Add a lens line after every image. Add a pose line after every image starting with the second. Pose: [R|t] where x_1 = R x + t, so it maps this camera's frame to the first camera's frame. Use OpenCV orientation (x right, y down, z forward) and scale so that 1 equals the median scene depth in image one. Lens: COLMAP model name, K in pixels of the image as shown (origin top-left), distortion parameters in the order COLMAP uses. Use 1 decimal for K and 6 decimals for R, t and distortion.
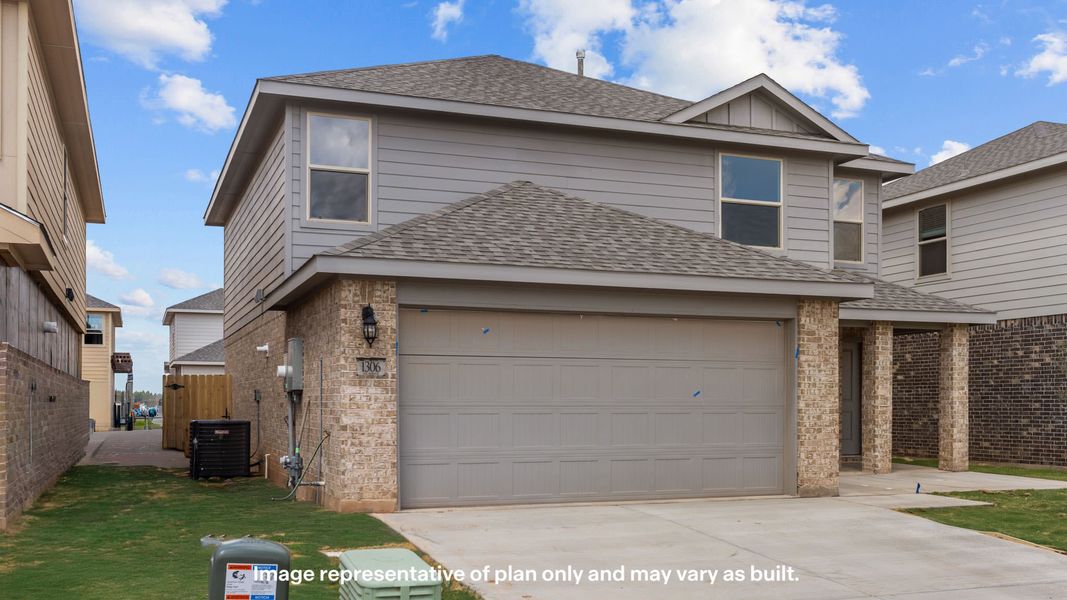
lens RADIAL K [[1033.5, 0, 532.4], [0, 1033.5, 343.7], [0, 0, 1]] dist [0.007254, 0.005309]
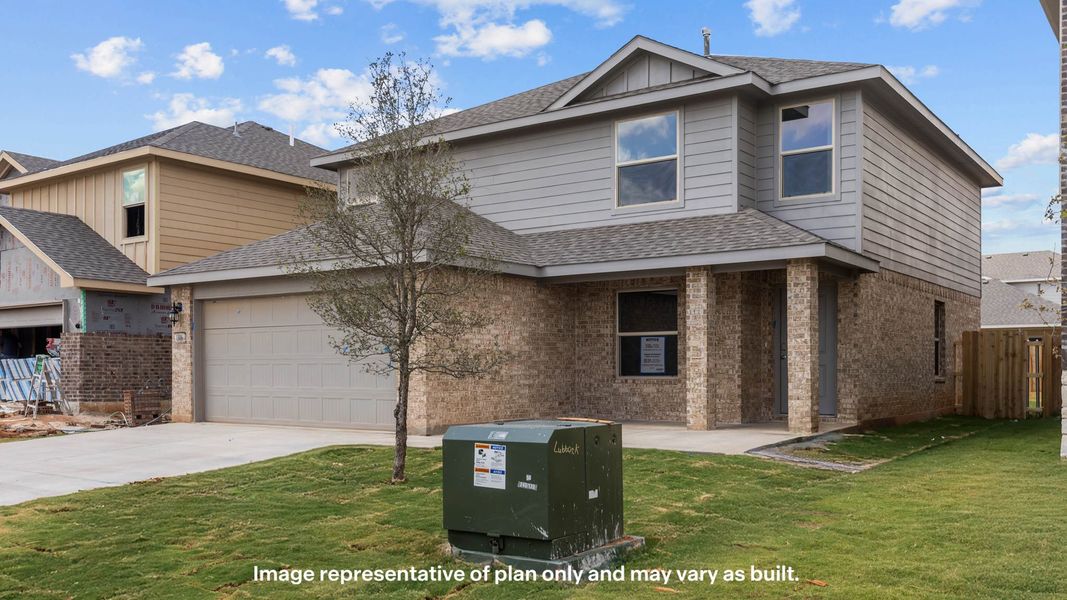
lens RADIAL K [[940.4, 0, 533.5], [0, 940.4, 300.0], [0, 0, 1]] dist [-0.006526, -0.002018]
pose [[0.549117, -0.062996, -0.833368, 0.960832], [0.050183, 0.997841, -0.042363, 0.036417], [0.834237, -0.018558, 0.551093, 0.408109]]
